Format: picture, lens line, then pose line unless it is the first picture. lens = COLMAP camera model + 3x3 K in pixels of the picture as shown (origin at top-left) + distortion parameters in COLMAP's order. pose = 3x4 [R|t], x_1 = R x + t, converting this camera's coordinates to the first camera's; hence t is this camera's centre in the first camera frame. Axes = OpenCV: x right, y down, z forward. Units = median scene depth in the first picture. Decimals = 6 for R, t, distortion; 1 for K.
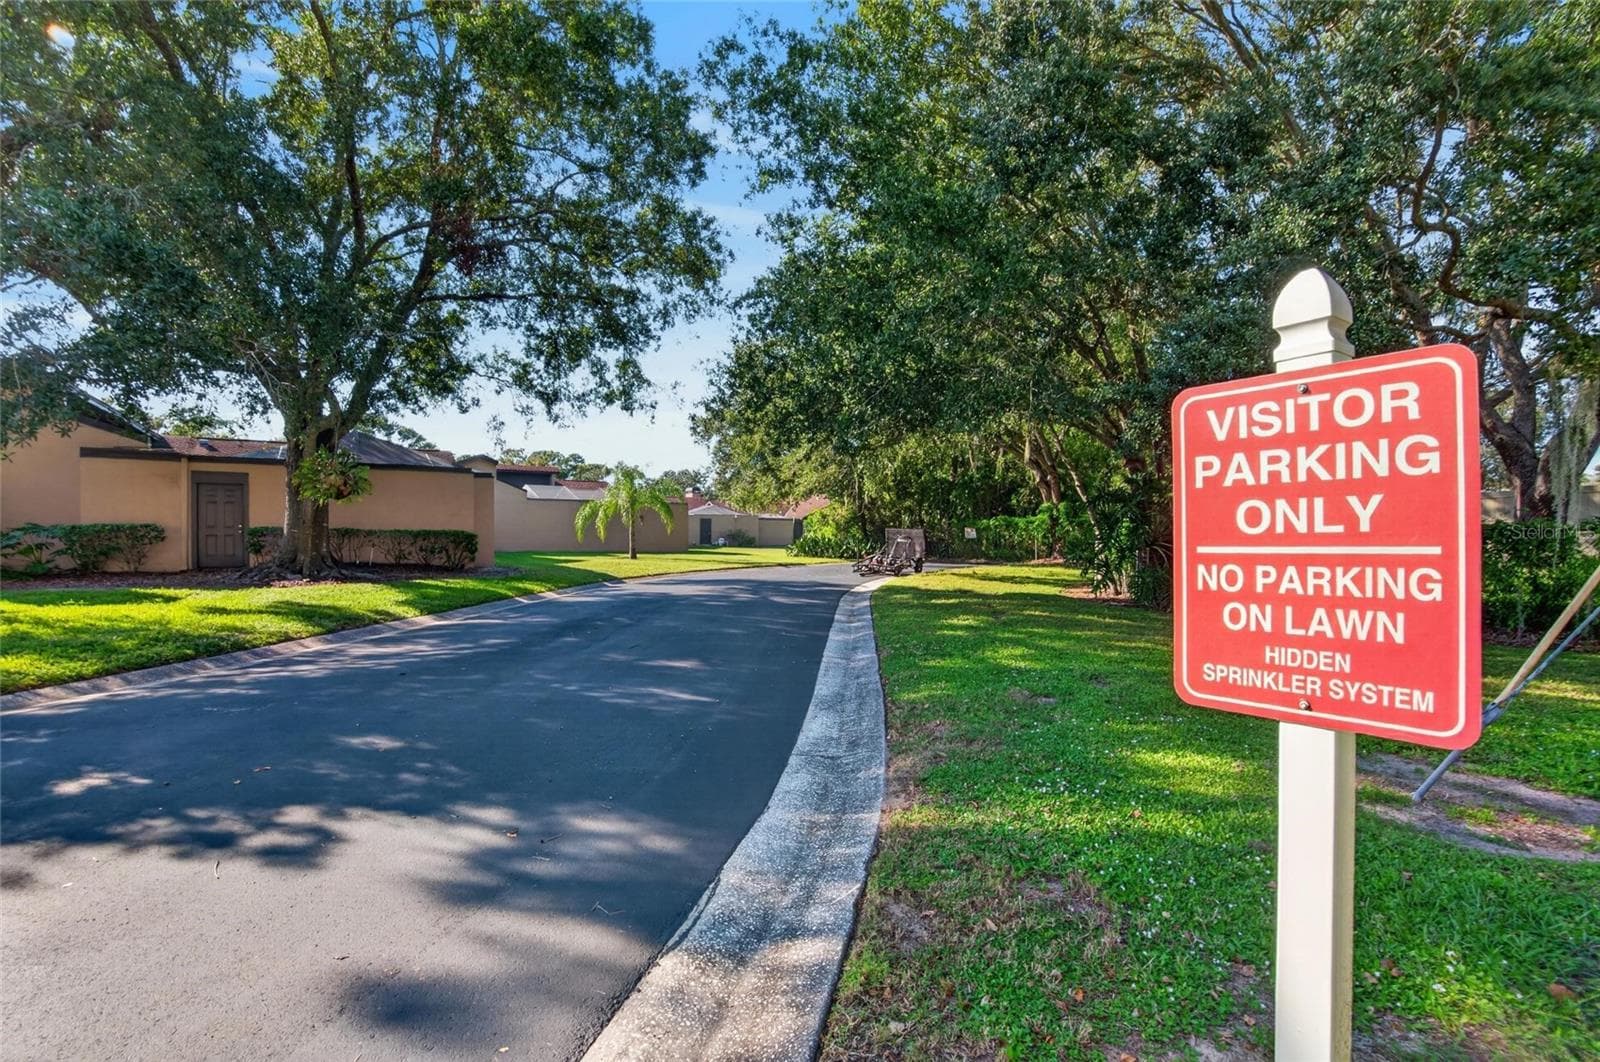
lens RADIAL K [[705.6, 0, 799.1], [0, 705.6, 529.1], [0, 0, 1]] dist [-0.034390, 0.008838]
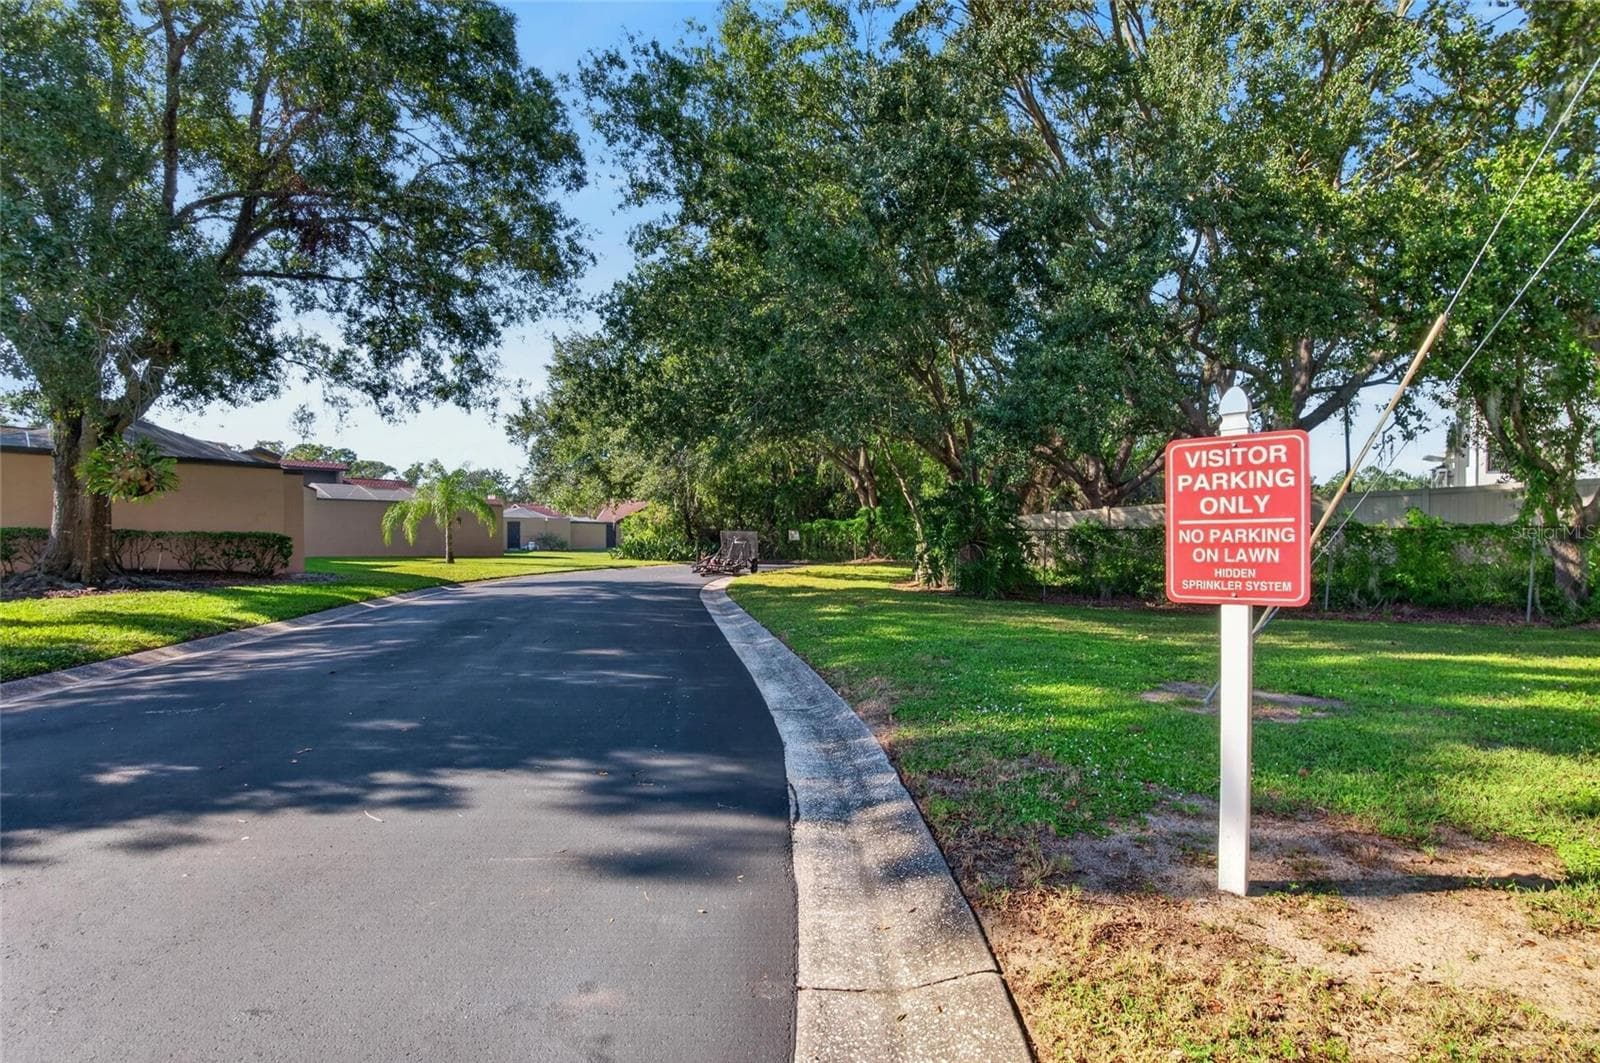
lens RADIAL K [[703.9, 0, 796.7], [0, 703.9, 537.6], [0, 0, 1]] dist [-0.029621, -0.000154]
pose [[0.964489, -0.003321, 0.264103, -0.096525], [0.001547, 0.999975, 0.006926, 0.005475], [-0.264119, -0.006272, 0.964470, -0.059578]]
